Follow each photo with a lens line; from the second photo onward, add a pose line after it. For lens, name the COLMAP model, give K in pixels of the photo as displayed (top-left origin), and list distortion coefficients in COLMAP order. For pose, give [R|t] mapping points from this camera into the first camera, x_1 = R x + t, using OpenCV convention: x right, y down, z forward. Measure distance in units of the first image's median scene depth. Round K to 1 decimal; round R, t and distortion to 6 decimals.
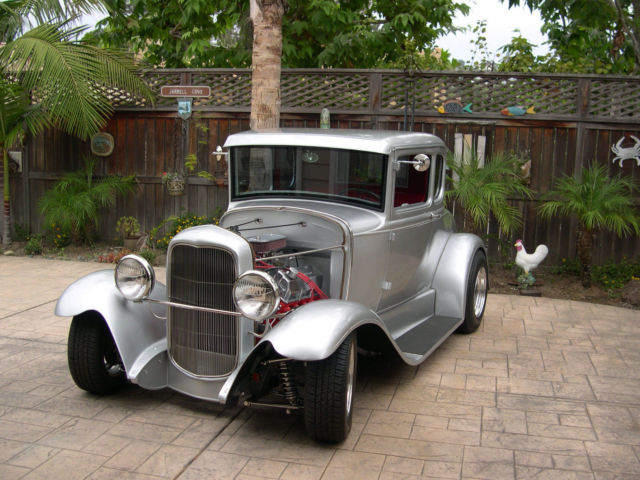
lens RADIAL K [[731.2, 0, 322.6], [0, 731.2, 235.9], [0, 0, 1]] dist [-0.202567, 0.235218]
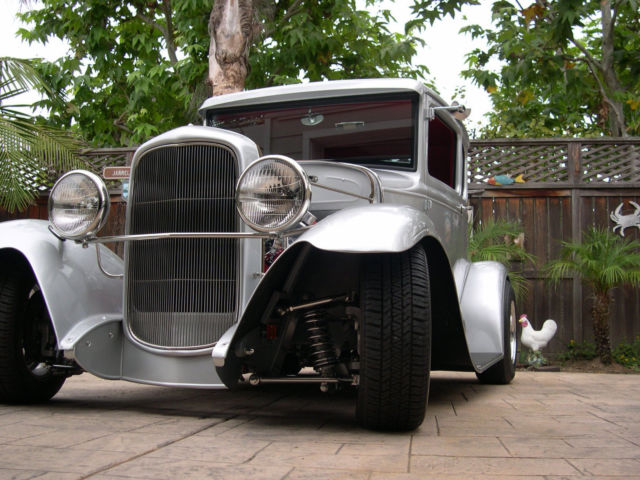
lens RADIAL K [[731.2, 0, 322.6], [0, 731.2, 235.9], [0, 0, 1]] dist [-0.202567, 0.235218]
pose [[0.995363, -0.004369, 0.096088, -0.077877], [0.028564, 0.967332, -0.251899, 0.198869], [-0.091849, 0.253476, 0.962971, 0.272405]]
